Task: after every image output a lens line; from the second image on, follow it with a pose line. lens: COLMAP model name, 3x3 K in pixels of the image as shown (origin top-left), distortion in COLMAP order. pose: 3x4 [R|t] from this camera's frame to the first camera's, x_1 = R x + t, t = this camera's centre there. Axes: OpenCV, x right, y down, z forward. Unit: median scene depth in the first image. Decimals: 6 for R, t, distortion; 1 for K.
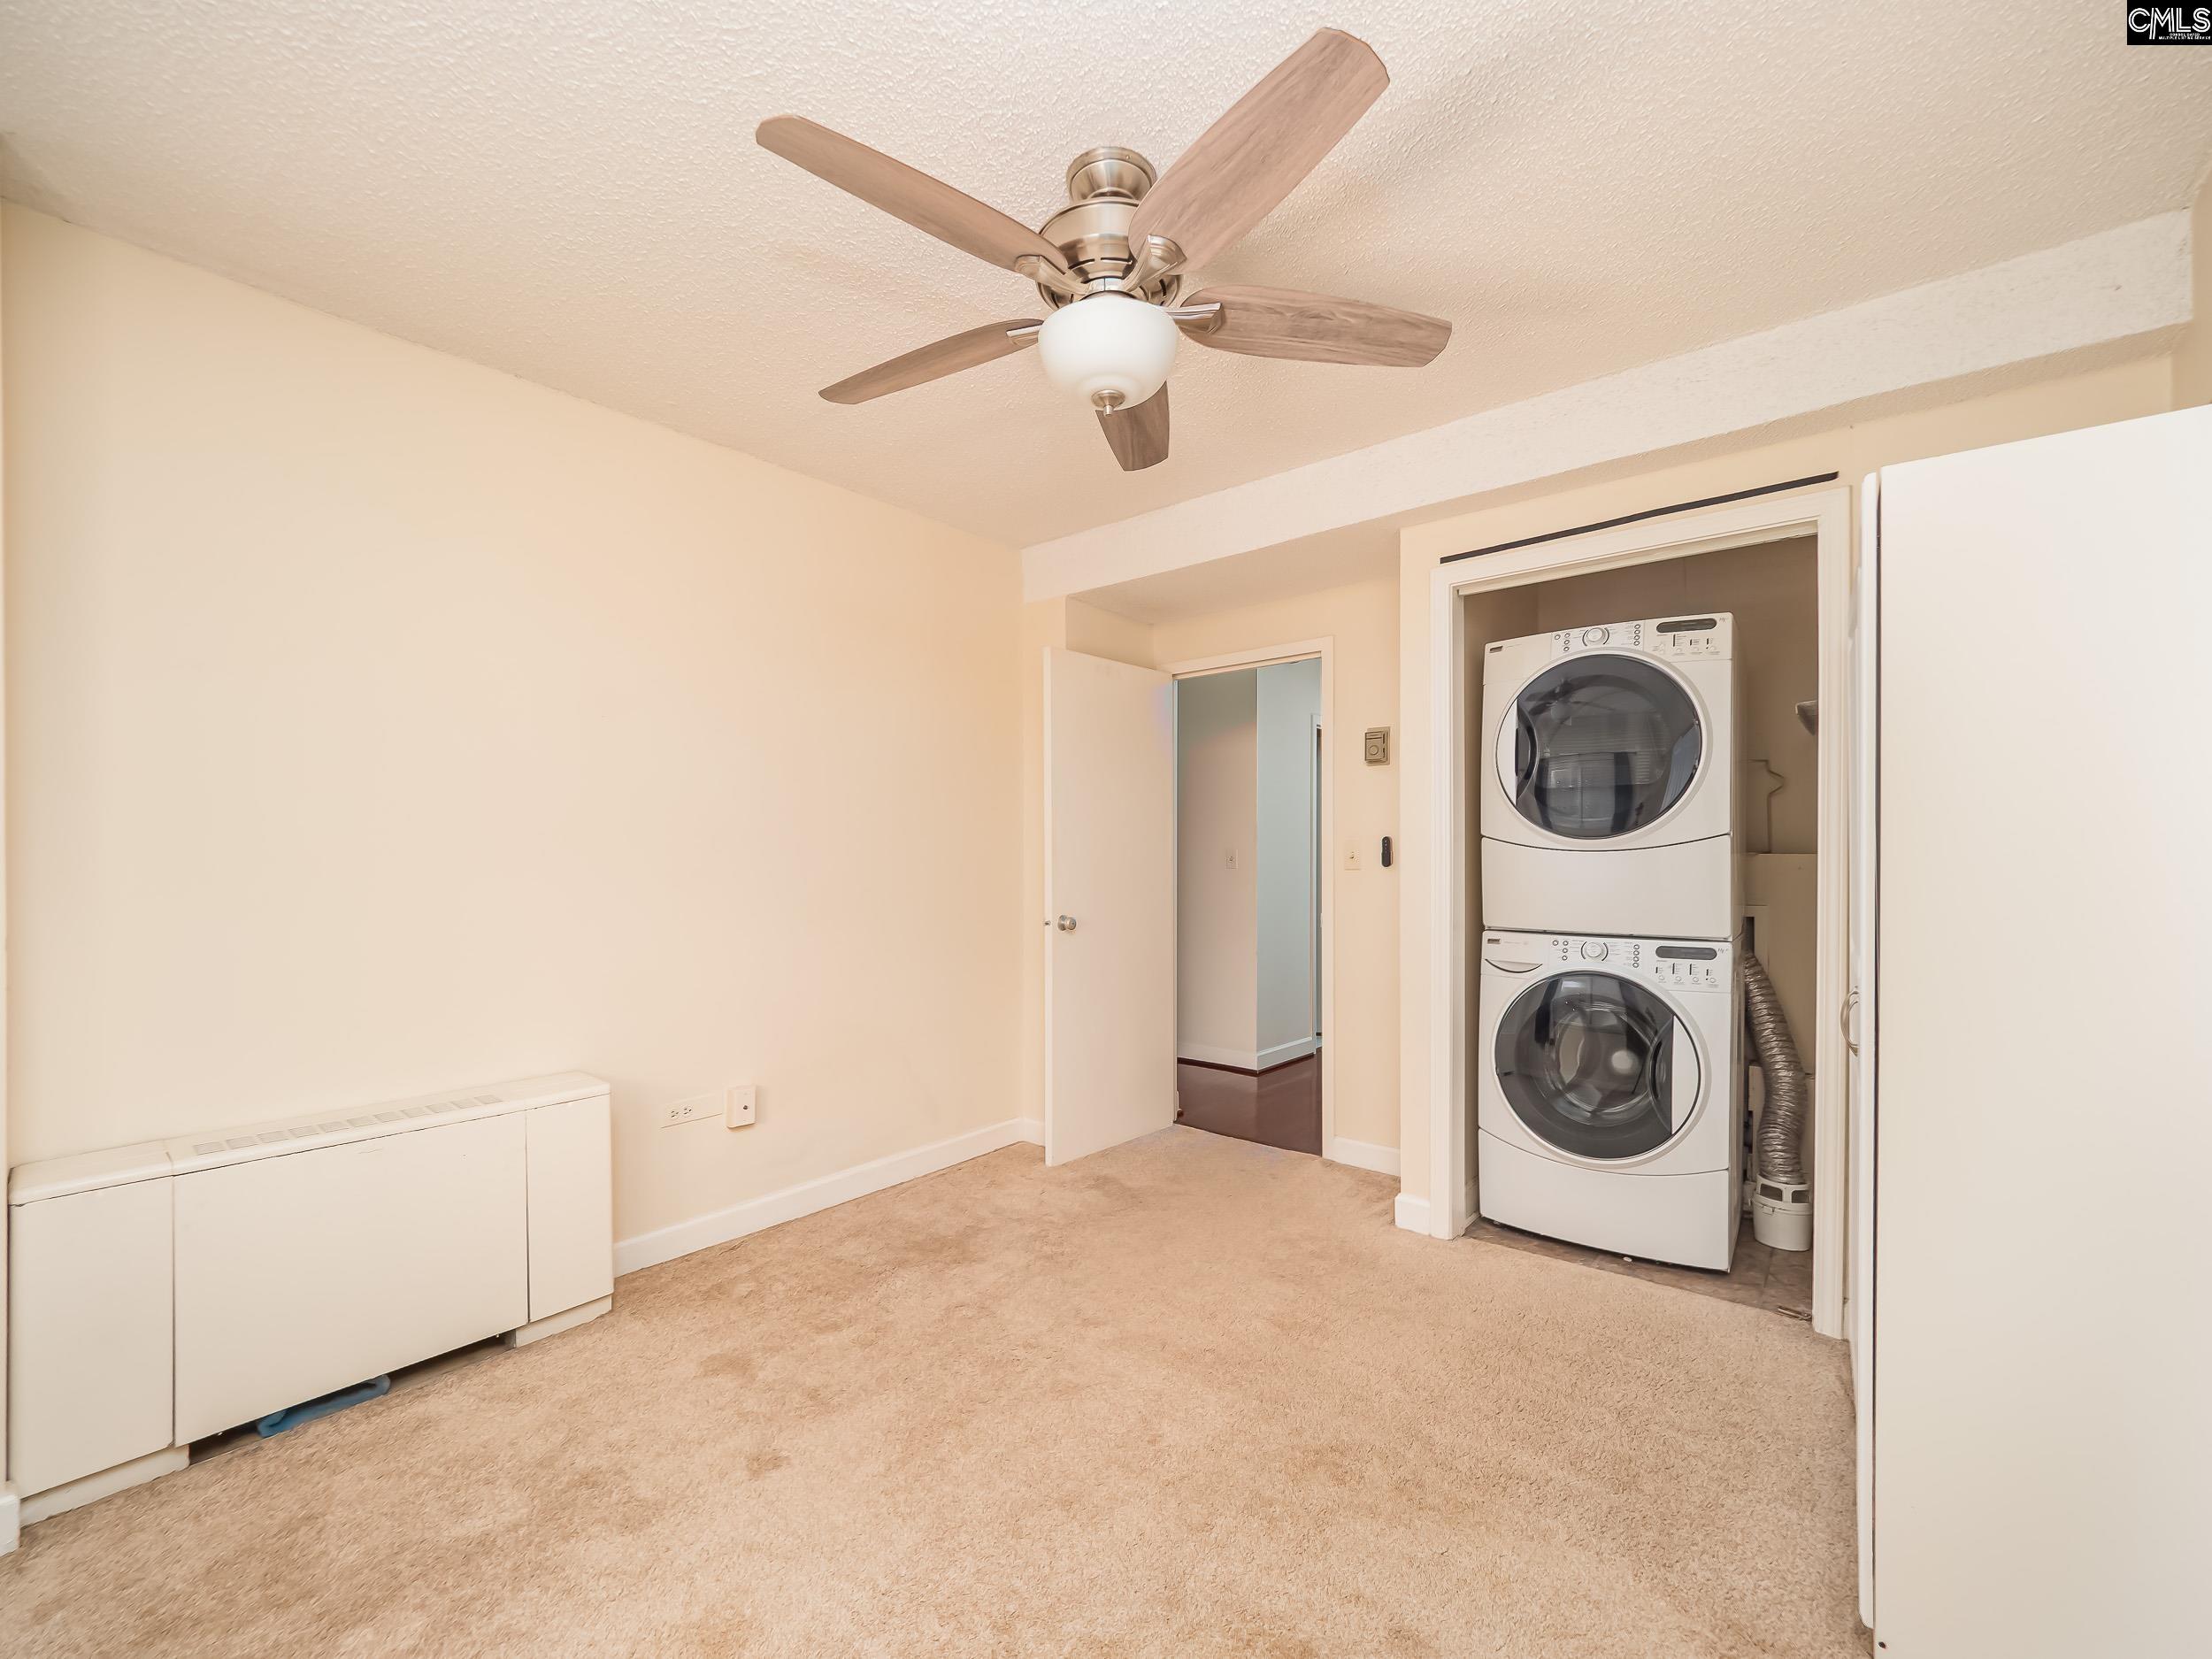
lens RADIAL K [[932.6, 0, 1100.2], [0, 932.6, 864.7], [0, 0, 1]] dist [0.001671, -0.007336]
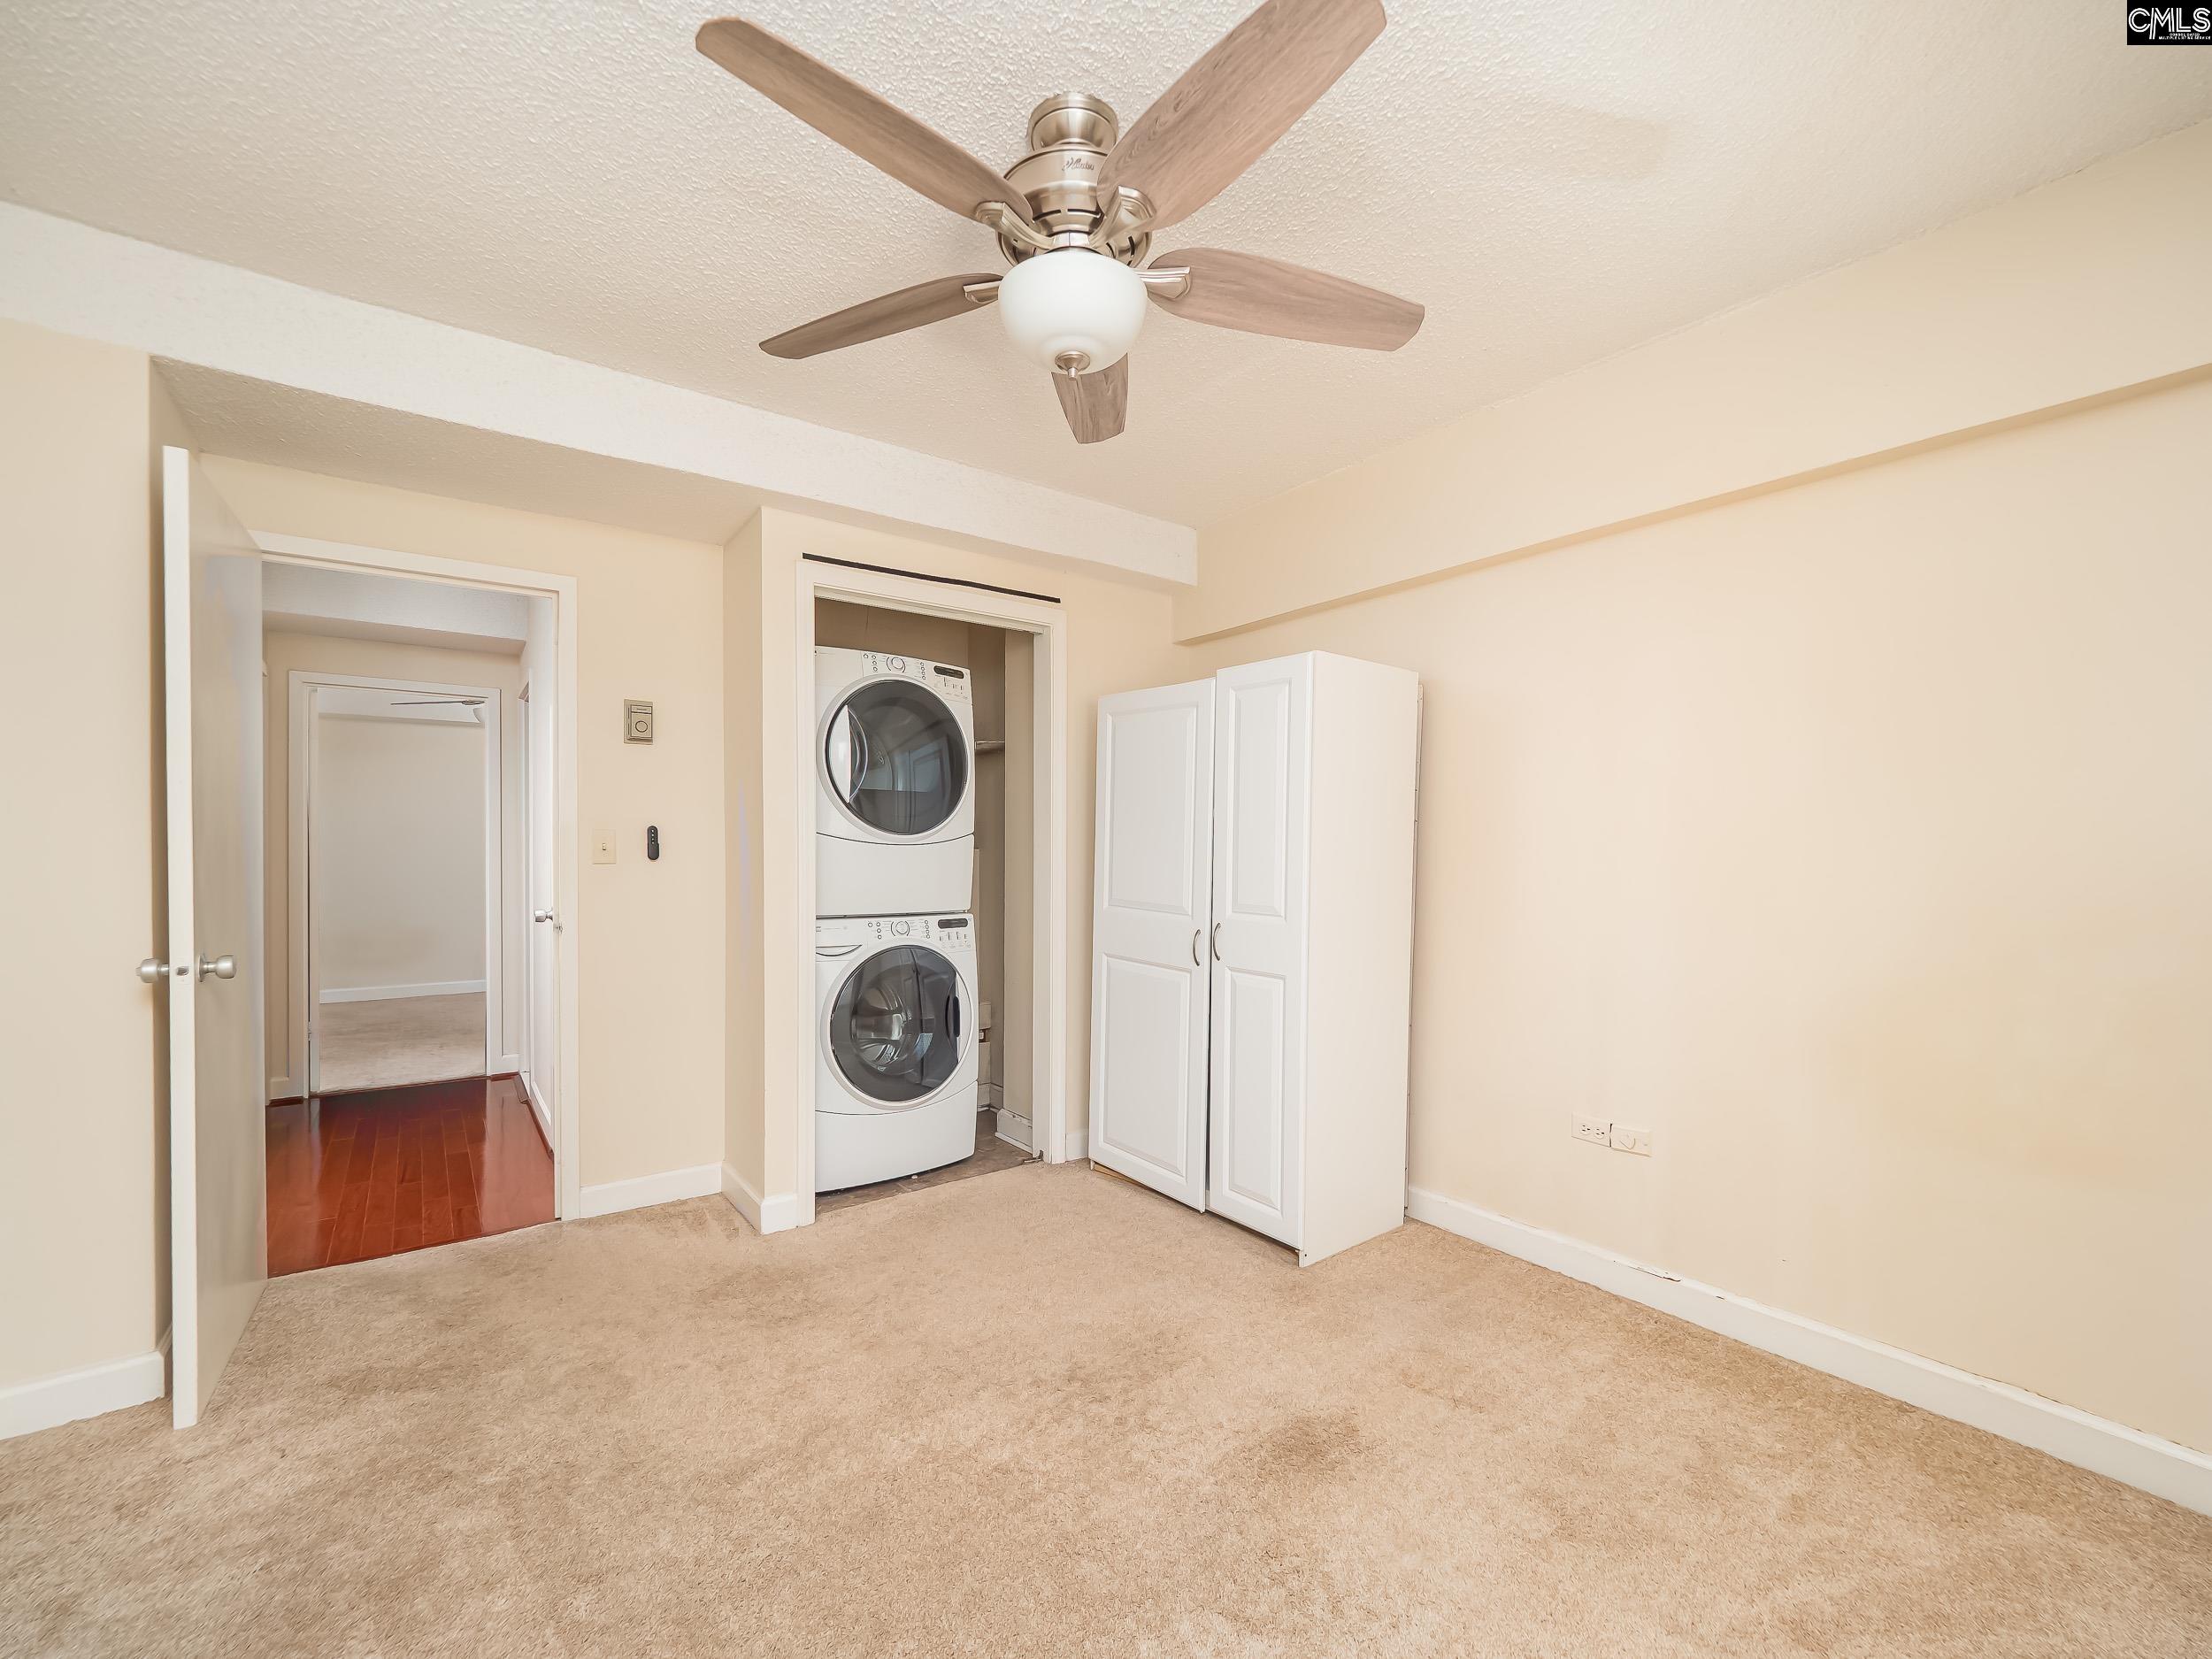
lens RADIAL K [[932.6, 0, 1100.2], [0, 932.6, 864.7], [0, 0, 1]] dist [0.001671, -0.007336]
pose [[0.236151, -0.010679, 0.971658, -0.567206], [0.007684, 0.999929, 0.009122, 0.002227], [-0.971686, 0.005312, 0.236216, 0.469328]]
